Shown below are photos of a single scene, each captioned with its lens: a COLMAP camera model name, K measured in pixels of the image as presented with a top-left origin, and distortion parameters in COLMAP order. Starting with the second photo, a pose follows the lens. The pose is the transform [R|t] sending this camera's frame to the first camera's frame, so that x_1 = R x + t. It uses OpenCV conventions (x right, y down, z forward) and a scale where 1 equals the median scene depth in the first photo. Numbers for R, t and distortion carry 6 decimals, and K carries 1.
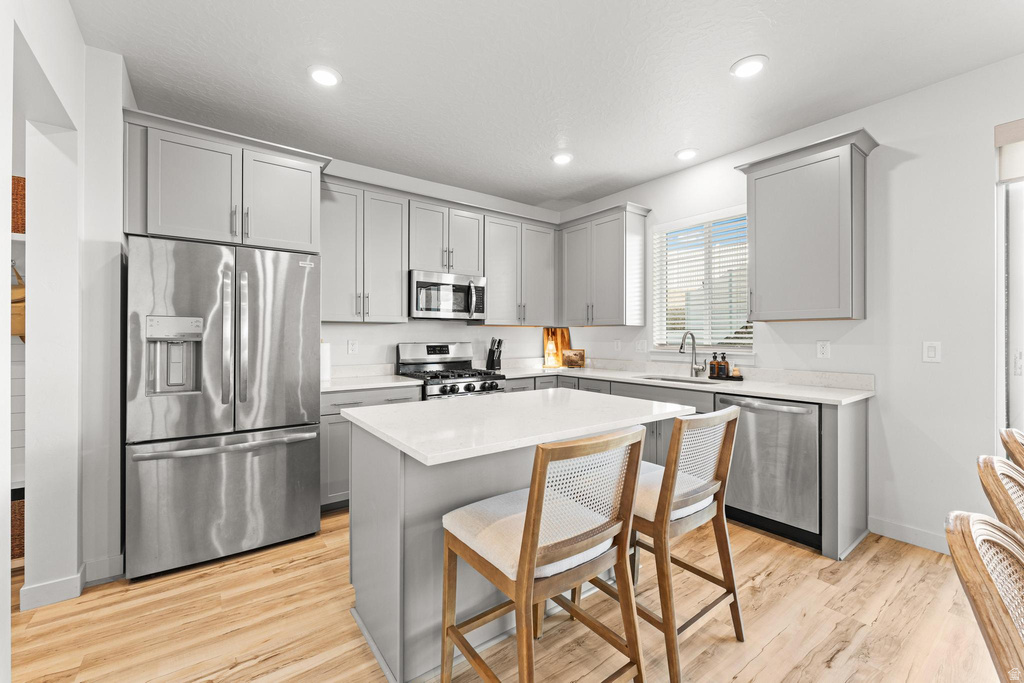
lens RADIAL K [[414.1, 0, 512.1], [0, 414.1, 336.7], [0, 0, 1]] dist [0.000344, -0.000578]
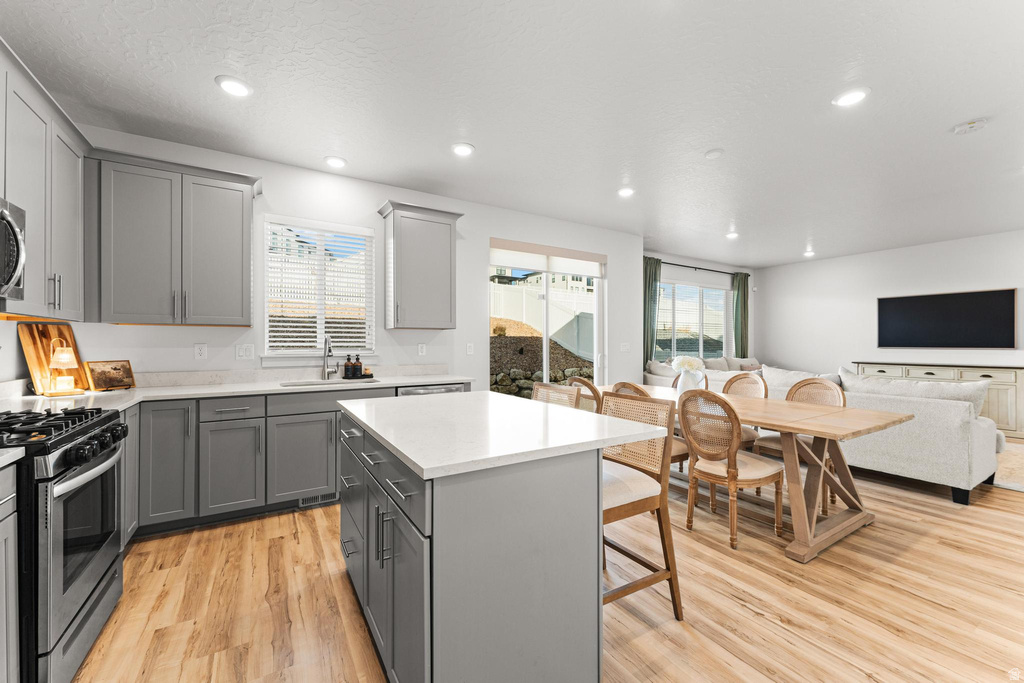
lens RADIAL K [[414.1, 0, 515.4], [0, 414.1, 343.0], [0, 0, 1]] dist [0.000344, -0.000578]
pose [[0.073093, -0.000747, 0.997325, -0.537079], [0.000094, 1.000000, 0.000742, 0.005833], [-0.997325, 0.000040, 0.073093, 0.454393]]
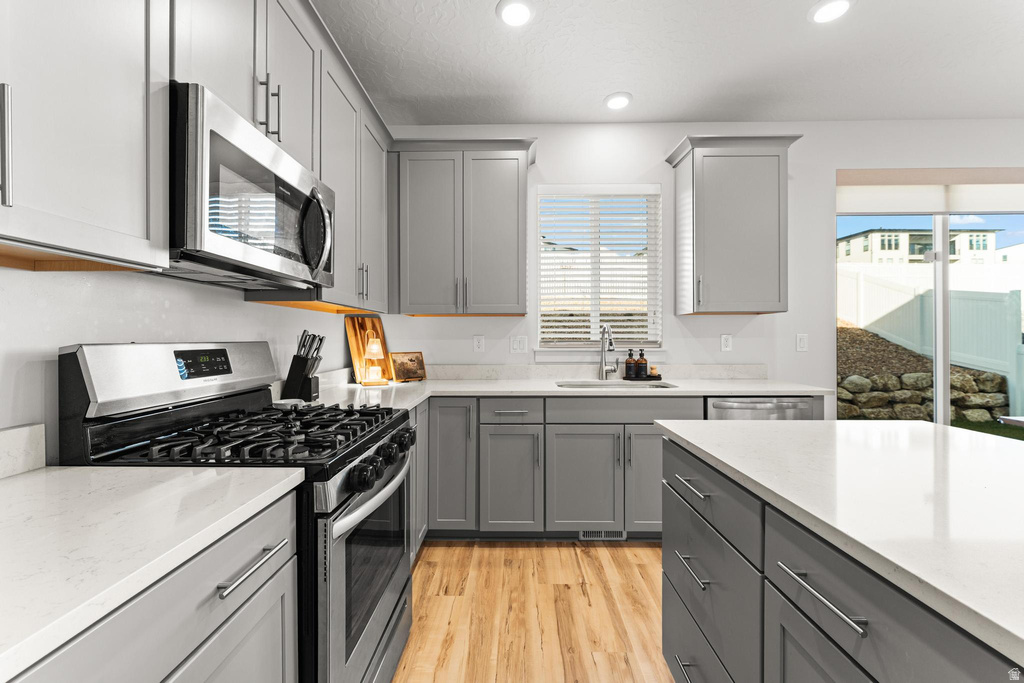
lens RADIAL K [[414.1, 0, 500.9], [0, 414.1, 337.7], [0, 0, 1]] dist [0.000344, -0.000578]
pose [[0.606319, -0.001851, 0.795219, -0.330932], [0.003129, 0.999995, -0.000058, 0.012850], [-0.795215, 0.002523, 0.606322, 0.656829]]
